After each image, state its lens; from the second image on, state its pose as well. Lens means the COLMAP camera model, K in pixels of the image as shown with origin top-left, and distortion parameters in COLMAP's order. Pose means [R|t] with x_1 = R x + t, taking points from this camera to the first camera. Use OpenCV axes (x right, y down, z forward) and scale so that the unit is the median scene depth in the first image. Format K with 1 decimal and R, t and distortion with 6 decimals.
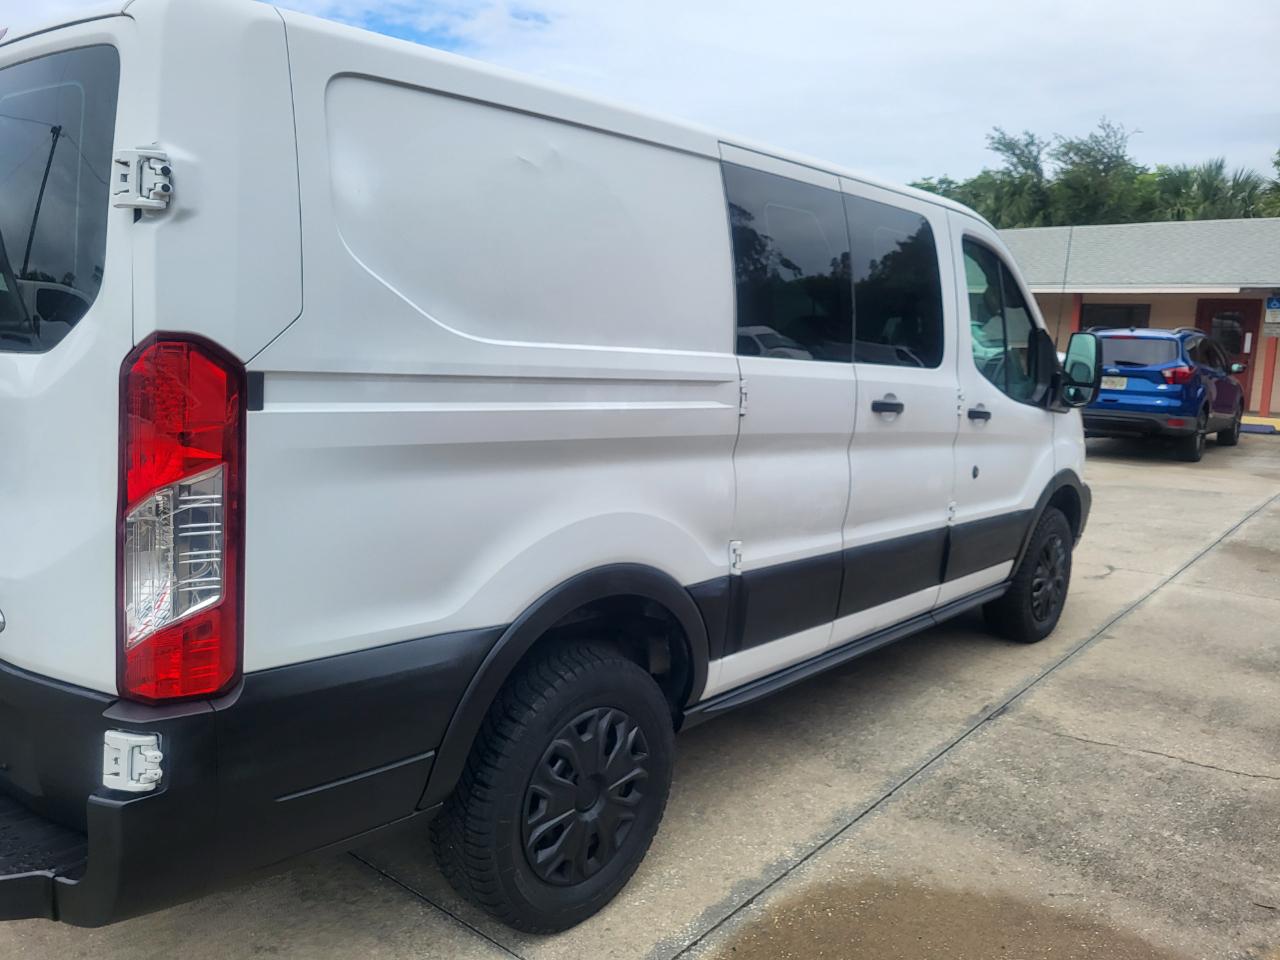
lens RADIAL K [[974.6, 0, 657.5], [0, 974.6, 466.9], [0, 0, 1]] dist [0.039609, -0.026986]
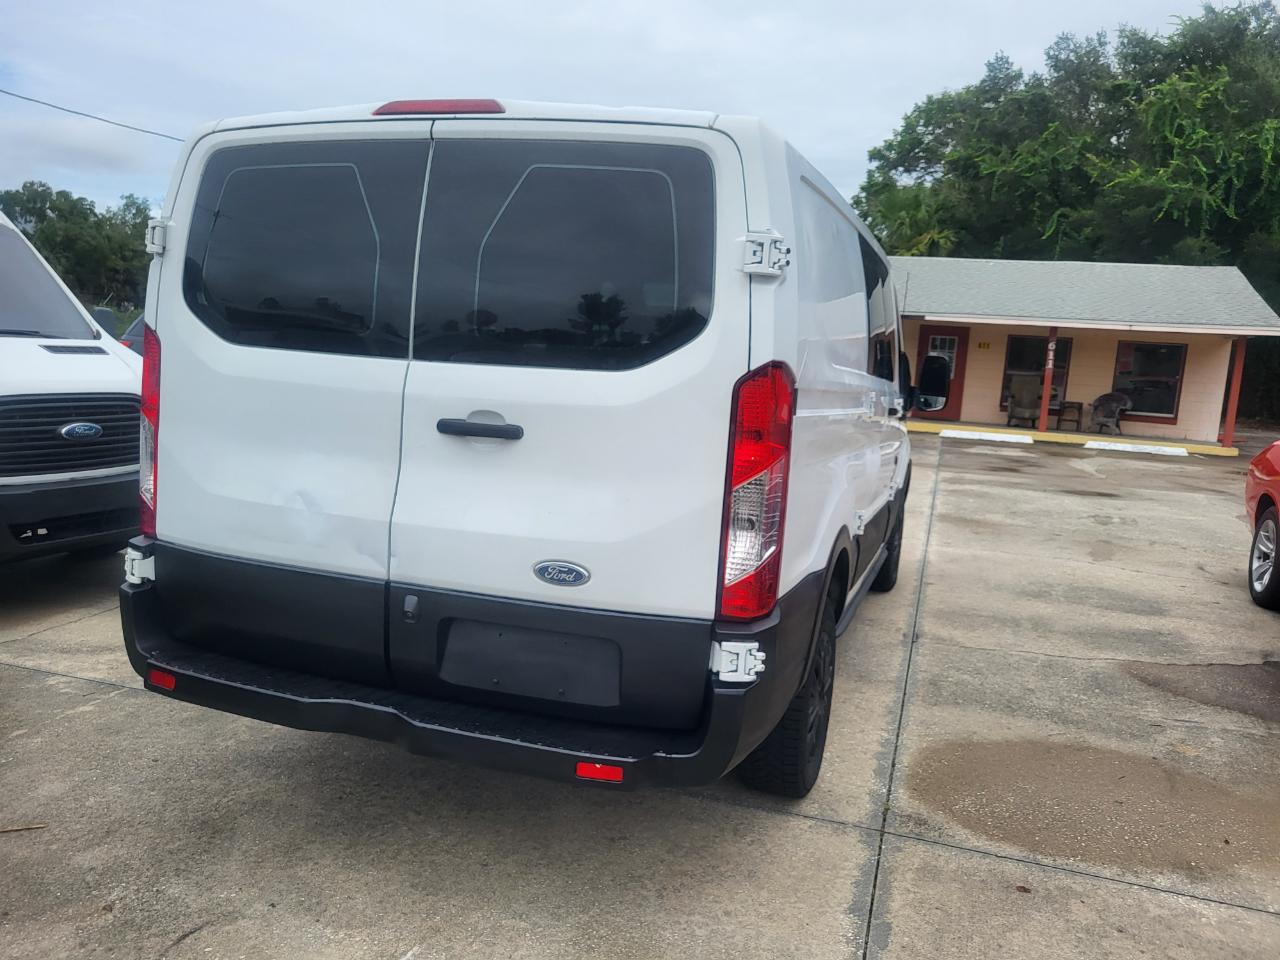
lens RADIAL K [[974.6, 0, 660.1], [0, 974.6, 479.5], [0, 0, 1]] dist [0.039609, -0.026986]
pose [[0.922835, -0.024312, 0.384427, -0.677585], [0.019662, 0.999678, 0.016023, 0.006146], [-0.384693, -0.007228, 0.923016, -0.147093]]
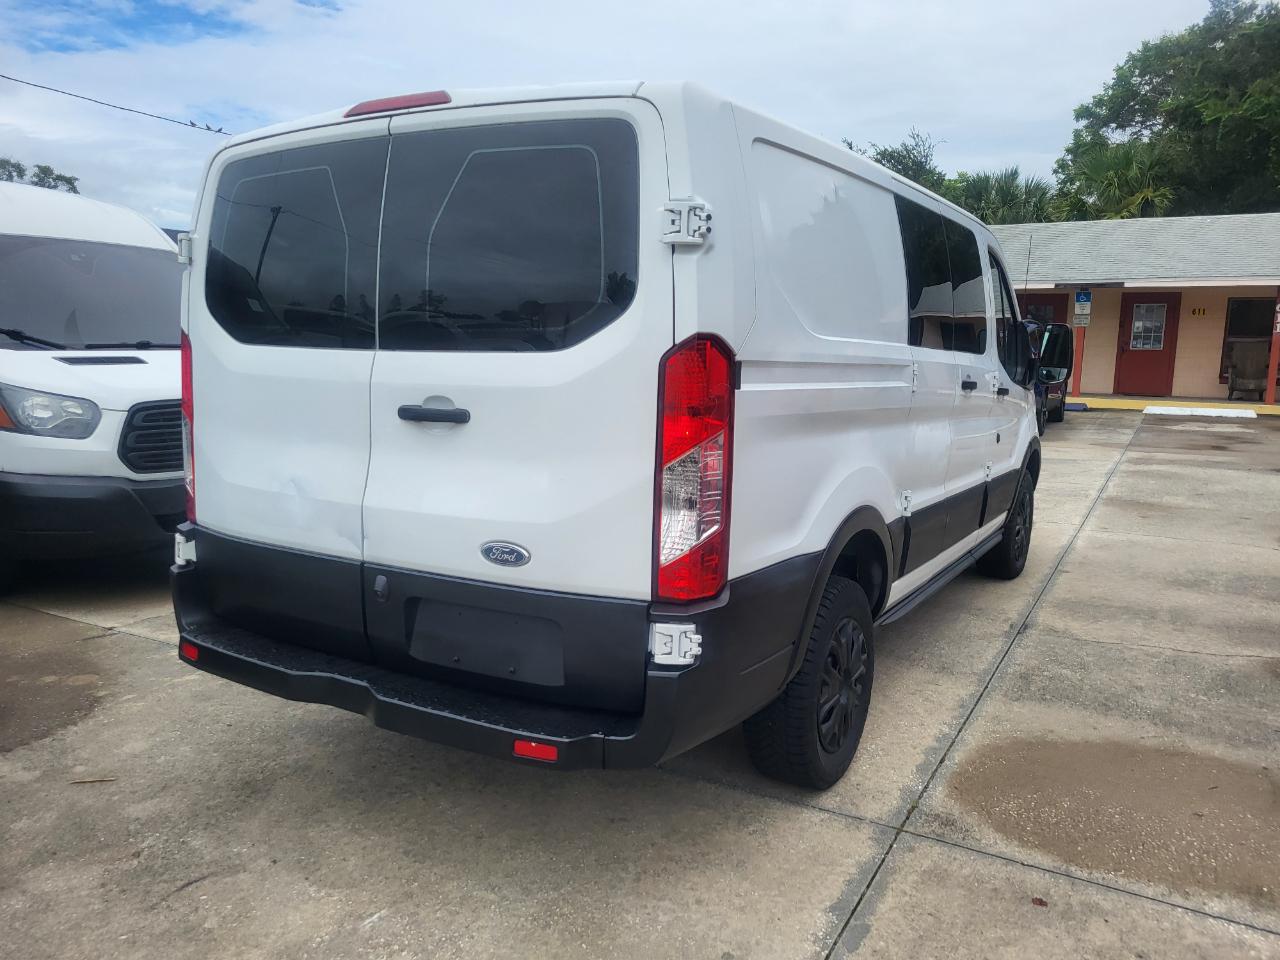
lens RADIAL K [[974.6, 0, 646.9], [0, 974.6, 475.4], [0, 0, 1]] dist [0.039609, -0.026986]
pose [[0.983408, -0.044421, 0.175882, -0.463566], [0.042604, 0.998993, 0.014097, 0.023966], [-0.176331, -0.006370, 0.984310, -0.198406]]
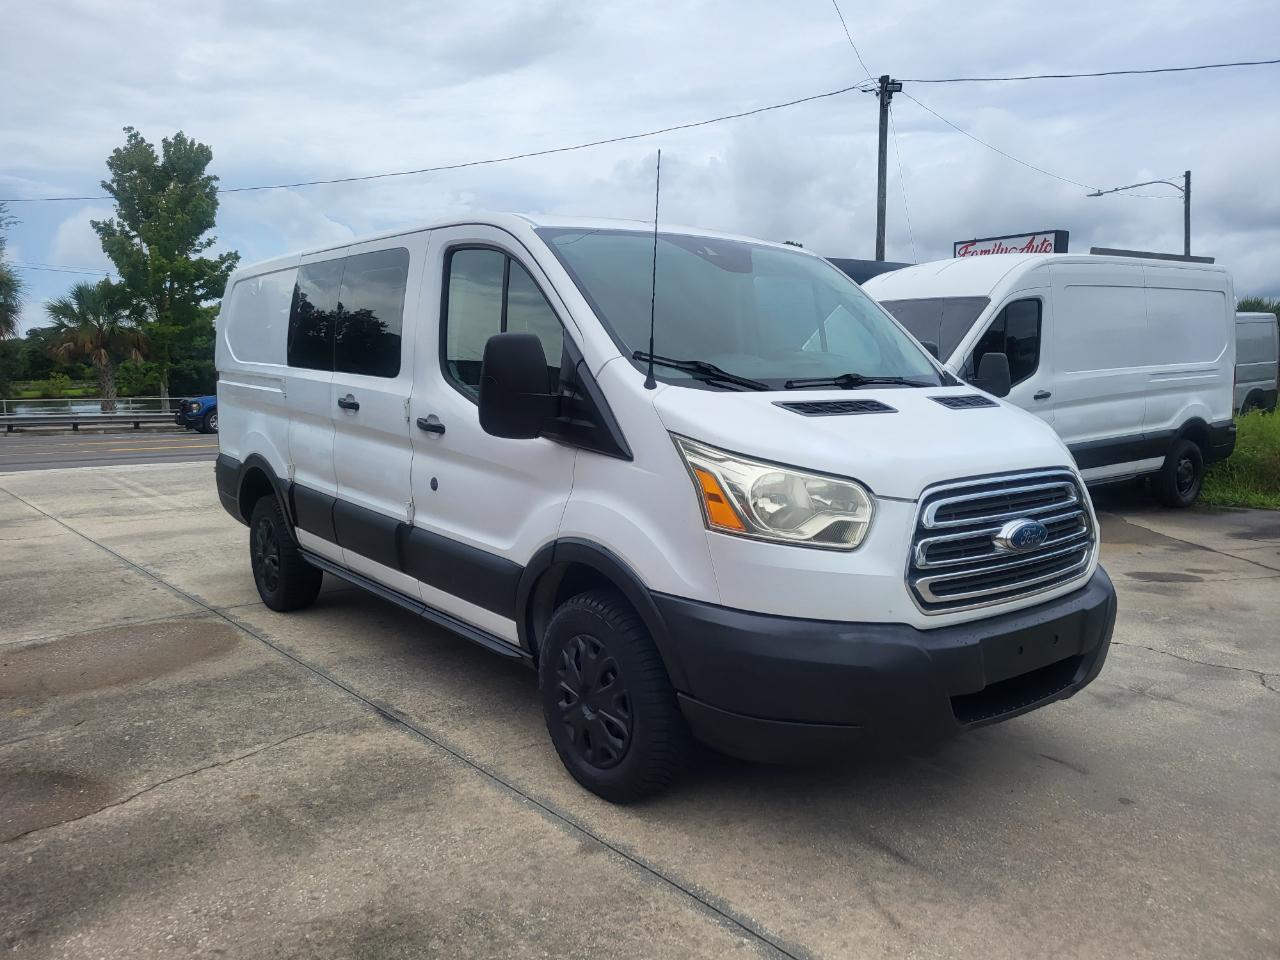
lens RADIAL K [[974.6, 0, 660.4], [0, 974.6, 481.8], [0, 0, 1]] dist [0.039609, -0.026986]
pose [[-0.170233, 0.088620, -0.981411, 1.767529], [-0.137339, 0.984094, 0.112685, -0.197160], [0.975786, 0.153969, -0.155354, 1.937077]]
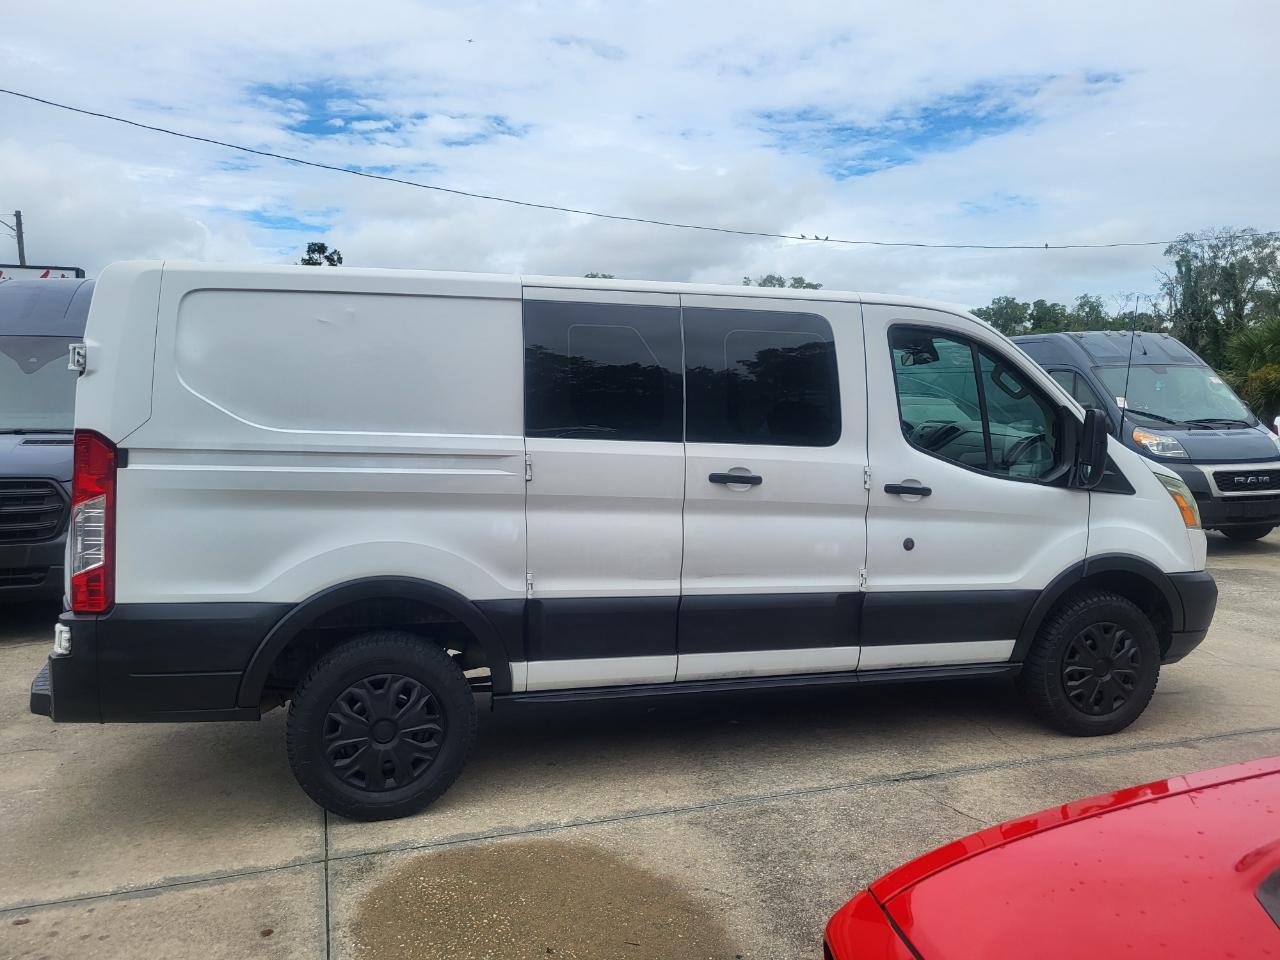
lens RADIAL K [[974.6, 0, 638.8], [0, 974.6, 474.0], [0, 0, 1]] dist [0.039609, -0.026986]
pose [[0.850162, 0.009455, -0.526436, 0.888439], [-0.050626, 0.996674, -0.063857, 0.016645], [0.524081, 0.080940, 0.847813, -0.073911]]
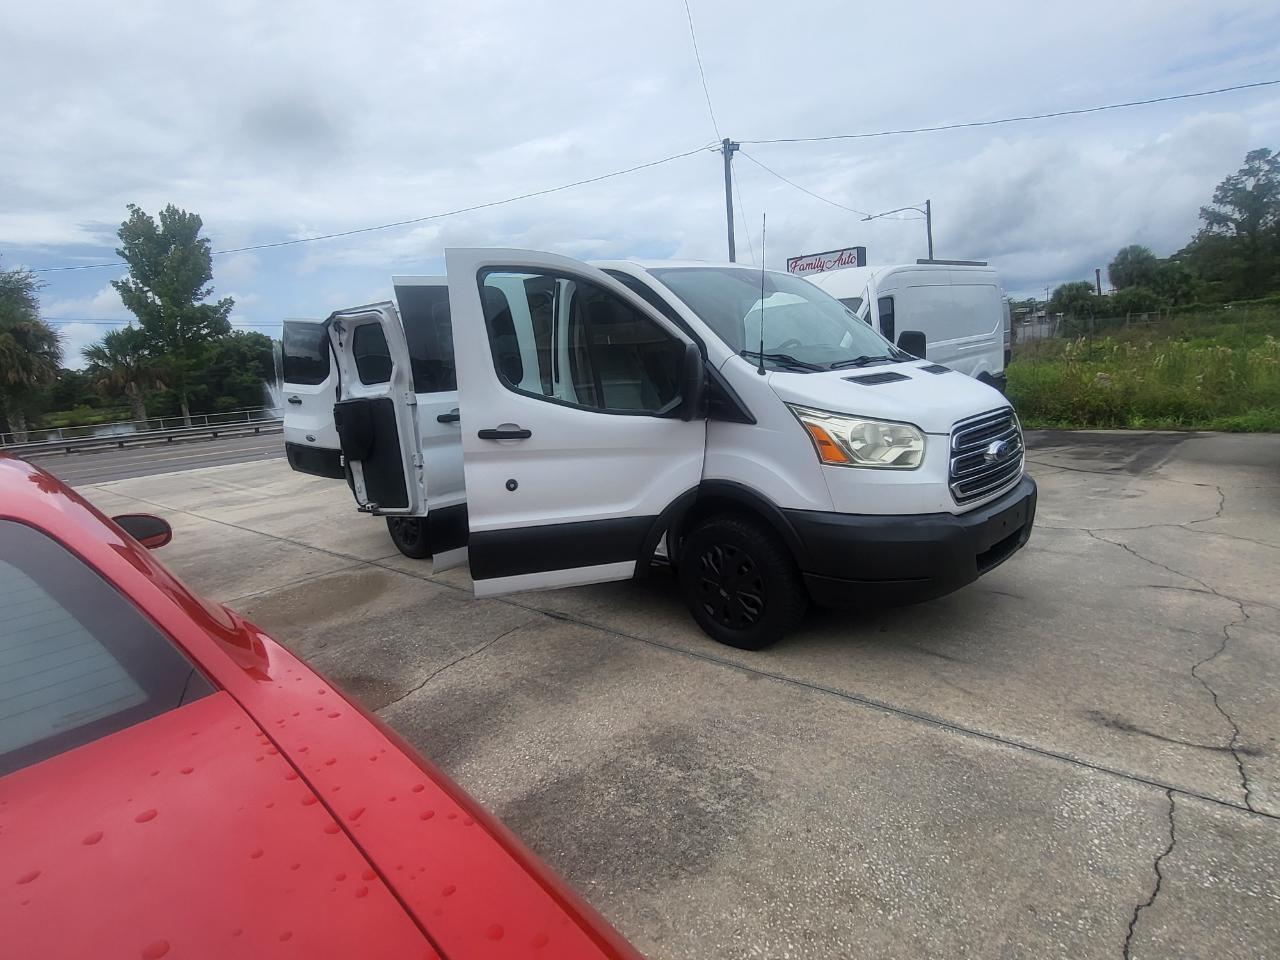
lens RADIAL K [[716.8, 0, 643.1], [0, 716.8, 495.5], [0, 0, 1]] dist [-0.001694, -0.000929]
pose [[-0.045861, 0.165922, -0.985072, 1.914055], [-0.065709, 0.983473, 0.168712, -0.167927], [0.996784, 0.072466, -0.034201, 1.602855]]
